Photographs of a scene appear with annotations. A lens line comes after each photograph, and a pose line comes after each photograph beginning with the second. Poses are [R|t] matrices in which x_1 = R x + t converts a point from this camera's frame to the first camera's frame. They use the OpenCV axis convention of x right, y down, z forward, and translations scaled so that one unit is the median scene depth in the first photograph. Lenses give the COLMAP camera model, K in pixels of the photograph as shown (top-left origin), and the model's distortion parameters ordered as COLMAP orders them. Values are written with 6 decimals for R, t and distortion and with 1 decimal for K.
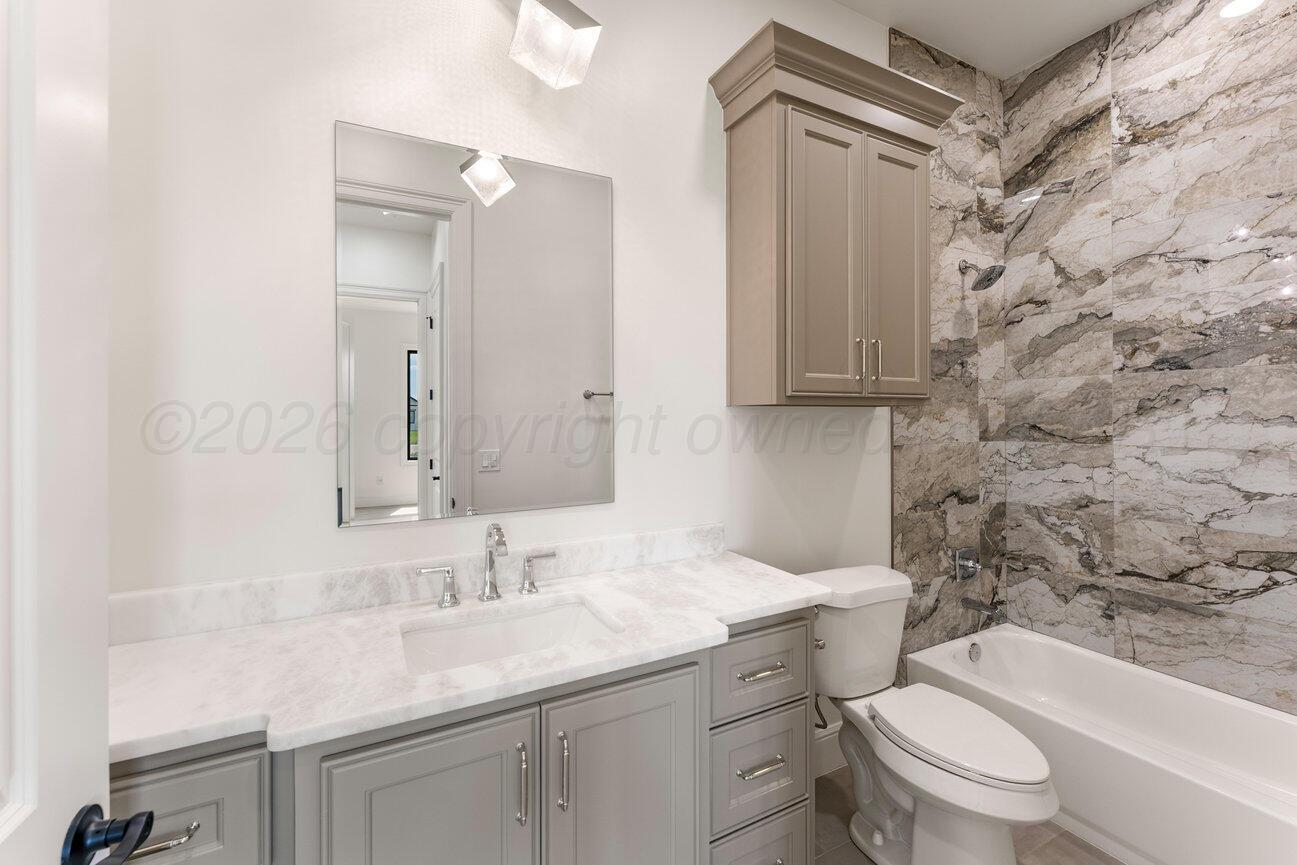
lens RADIAL K [[536.9, 0, 653.4], [0, 536.9, 413.3], [0, 0, 1]] dist [0.000950, -0.000827]
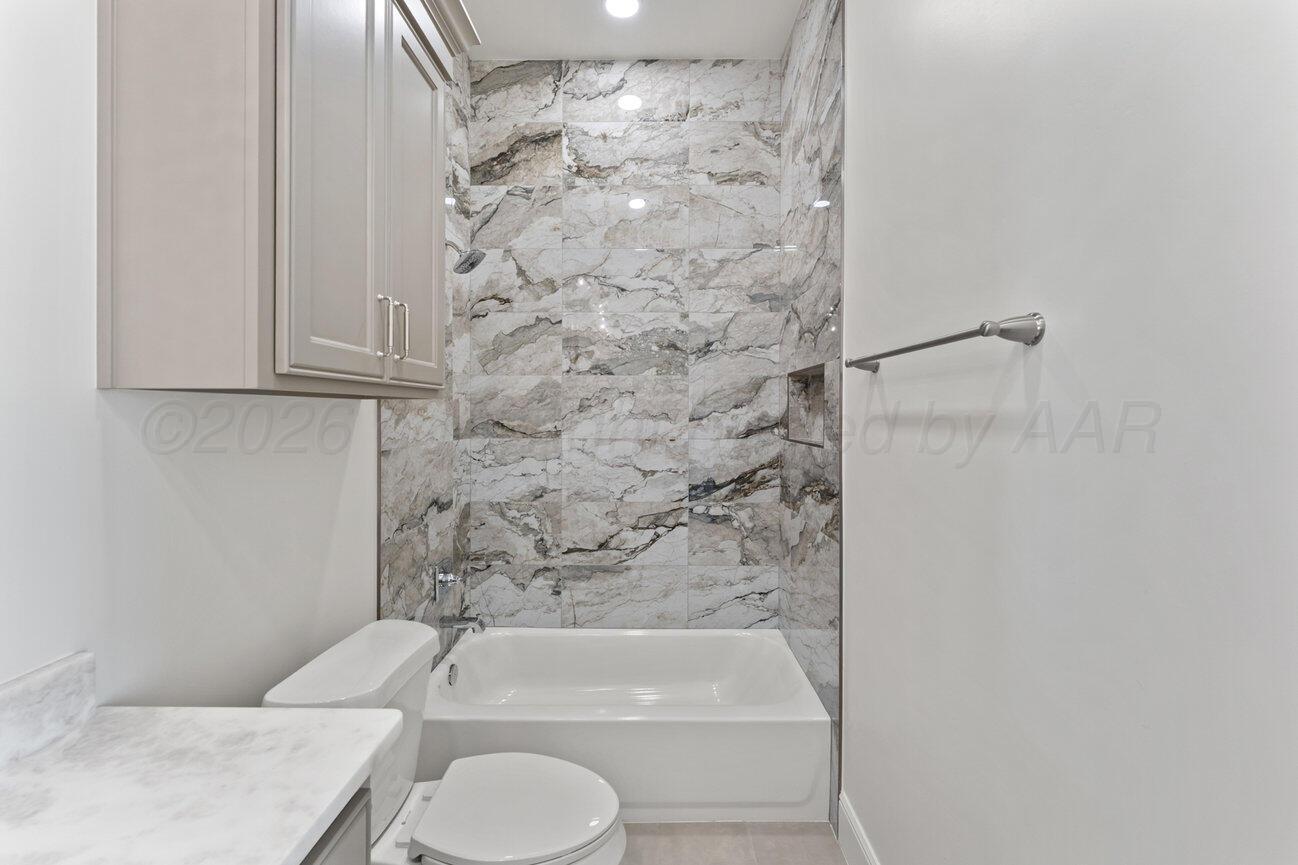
lens RADIAL K [[537.4, 0, 661.6], [0, 537.4, 415.8], [0, 0, 1]] dist [0.000950, -0.000827]
pose [[0.483706, -0.001638, 0.875229, -0.023032], [-0.009244, 0.999933, 0.006980, 0.001669], [-0.875182, -0.011467, 0.483658, 0.279354]]
